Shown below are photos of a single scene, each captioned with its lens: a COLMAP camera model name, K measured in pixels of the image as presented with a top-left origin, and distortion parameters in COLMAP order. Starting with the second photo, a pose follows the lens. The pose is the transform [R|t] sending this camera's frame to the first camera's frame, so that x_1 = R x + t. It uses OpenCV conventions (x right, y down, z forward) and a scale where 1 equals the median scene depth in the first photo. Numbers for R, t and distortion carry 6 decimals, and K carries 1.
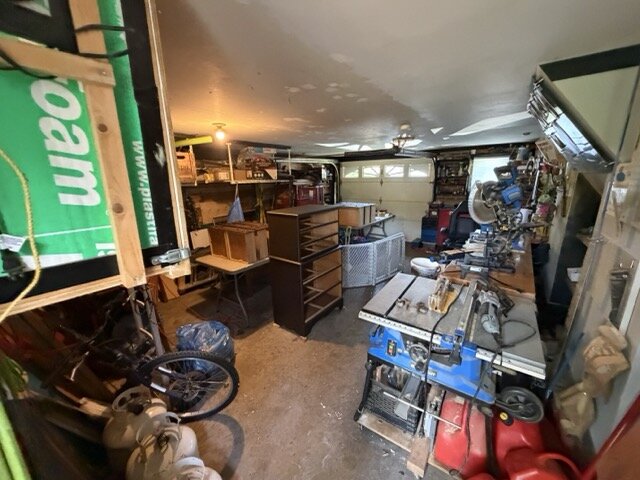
lens RADIAL K [[254.0, 0, 320.0], [0, 254.0, 239.0], [0, 0, 1]] dist [-0.001526, -0.000002]
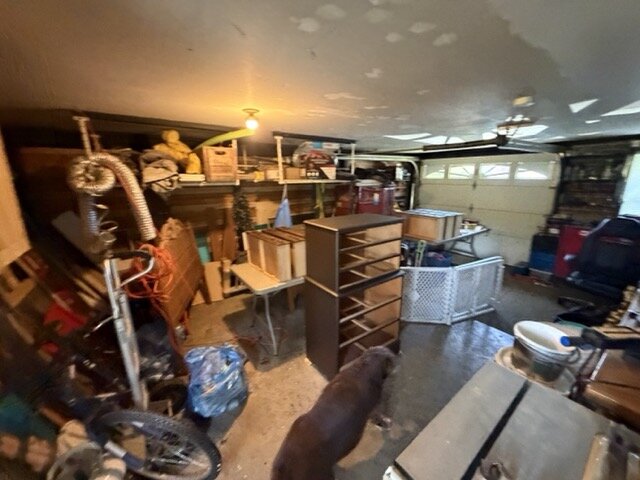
lens RADIAL K [[254.0, 0, 319.8], [0, 254.0, 237.6], [0, 0, 1]] dist [-0.001526, -0.000002]
pose [[0.952139, 0.087365, -0.292915, 0.050050], [-0.087670, 0.996076, 0.012113, -0.048686], [0.292824, 0.014147, 0.956062, 0.184252]]
